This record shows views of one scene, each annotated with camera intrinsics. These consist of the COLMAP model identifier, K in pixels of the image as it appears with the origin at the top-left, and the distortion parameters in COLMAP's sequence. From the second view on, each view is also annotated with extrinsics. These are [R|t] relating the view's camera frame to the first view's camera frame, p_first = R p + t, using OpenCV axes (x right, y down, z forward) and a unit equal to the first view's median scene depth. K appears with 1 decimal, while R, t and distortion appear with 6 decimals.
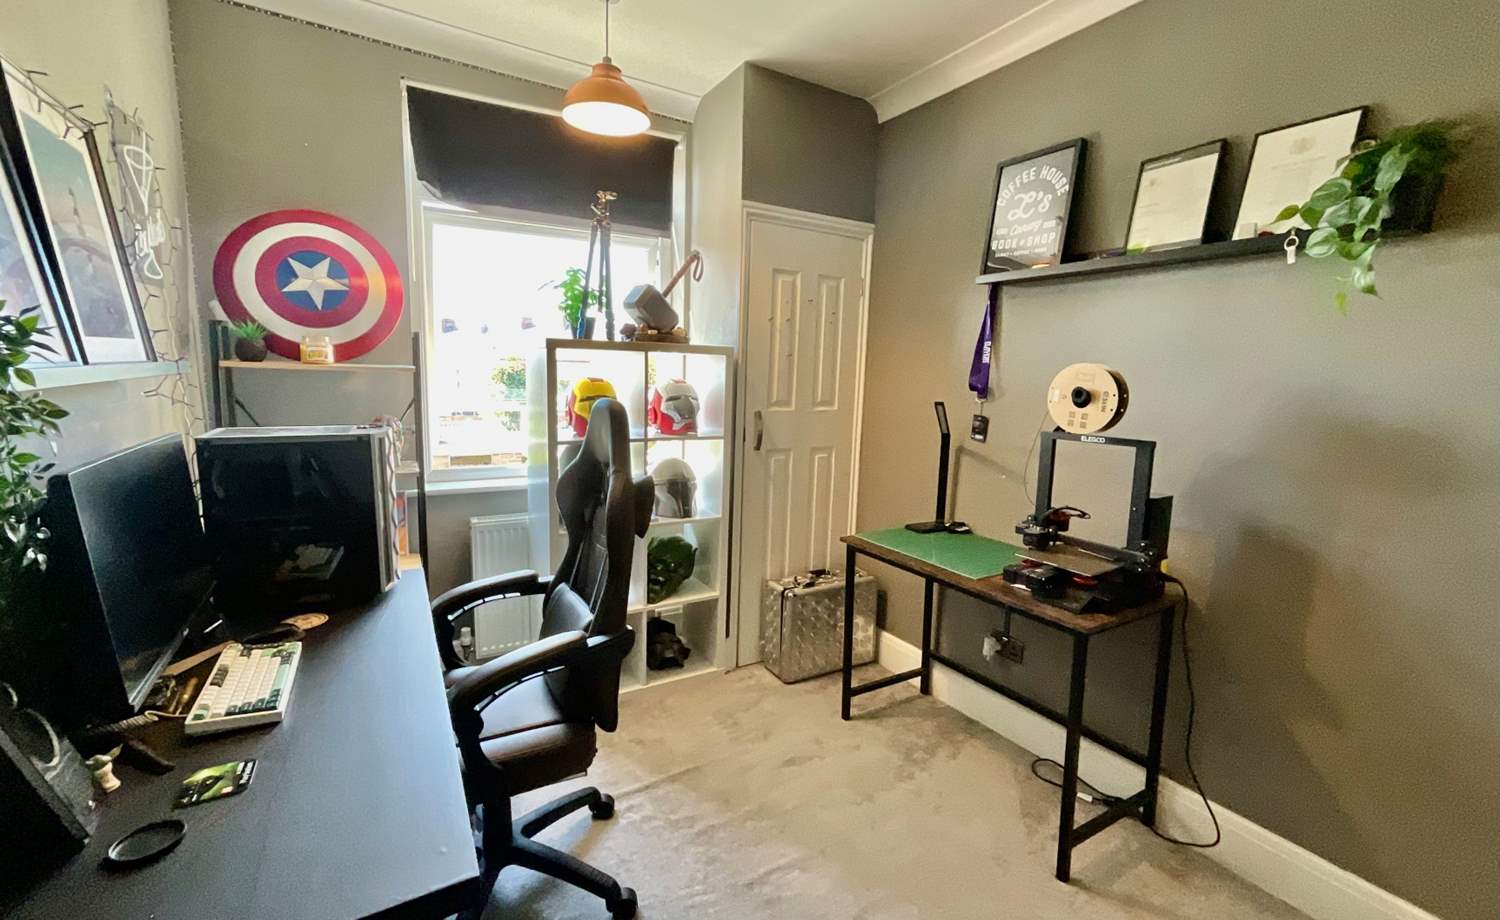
lens RADIAL K [[612.0, 0, 749.4], [0, 612.0, 460.4], [0, 0, 1]] dist [-0.002594, -0.002874]
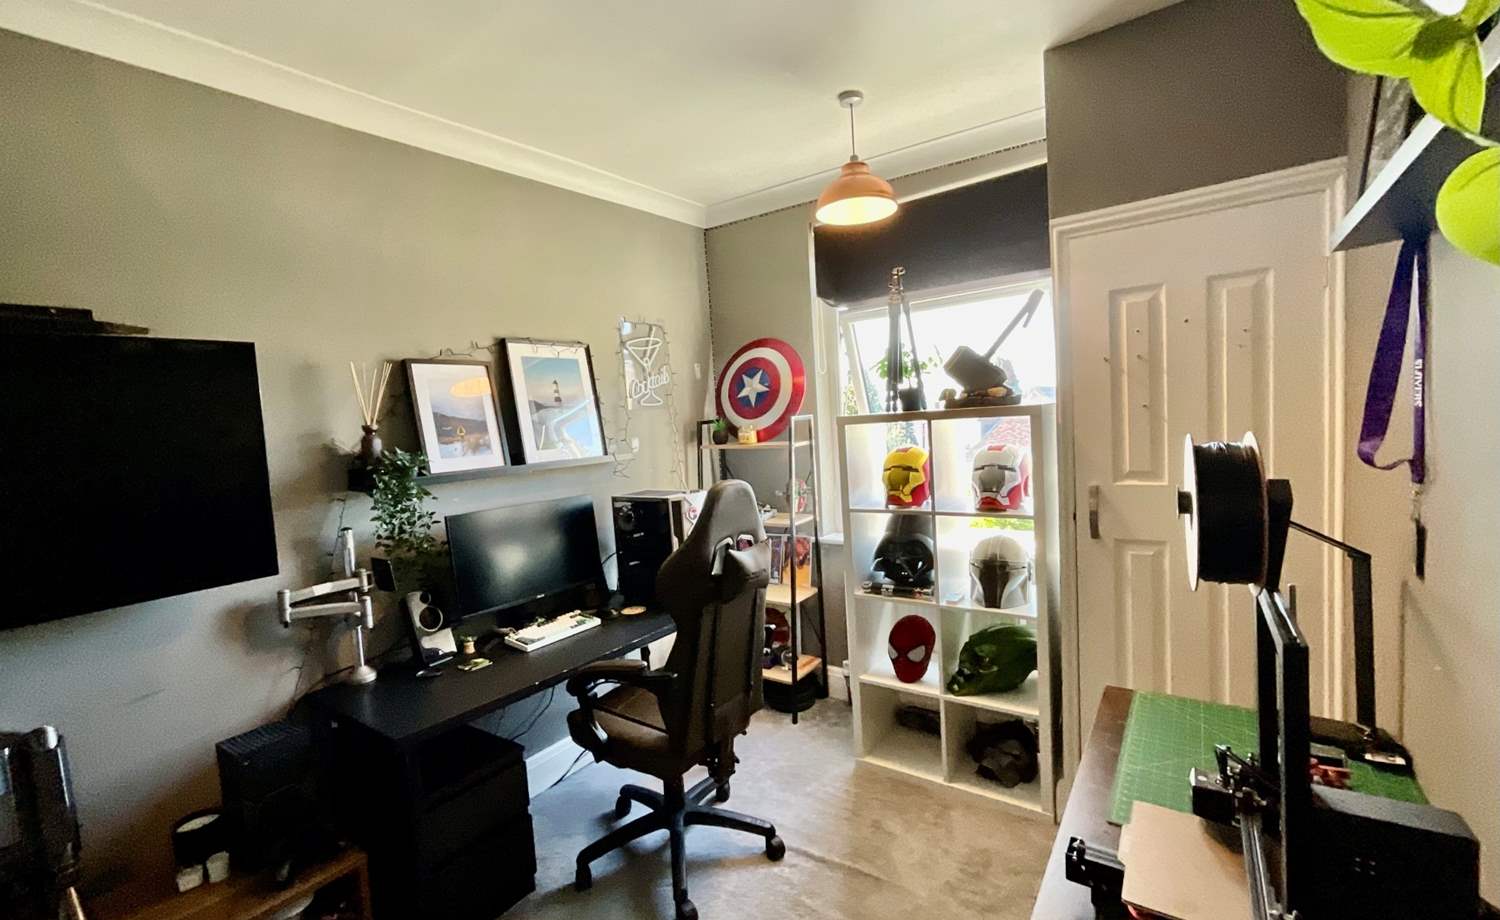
lens RADIAL K [[612.0, 0, 749.4], [0, 612.0, 460.4], [0, 0, 1]] dist [-0.002594, -0.002874]
pose [[0.430456, 0.000947, -0.902611, 0.599730], [-0.060676, 0.997768, -0.027890, -0.075895], [0.900570, 0.066773, 0.429553, 0.364812]]
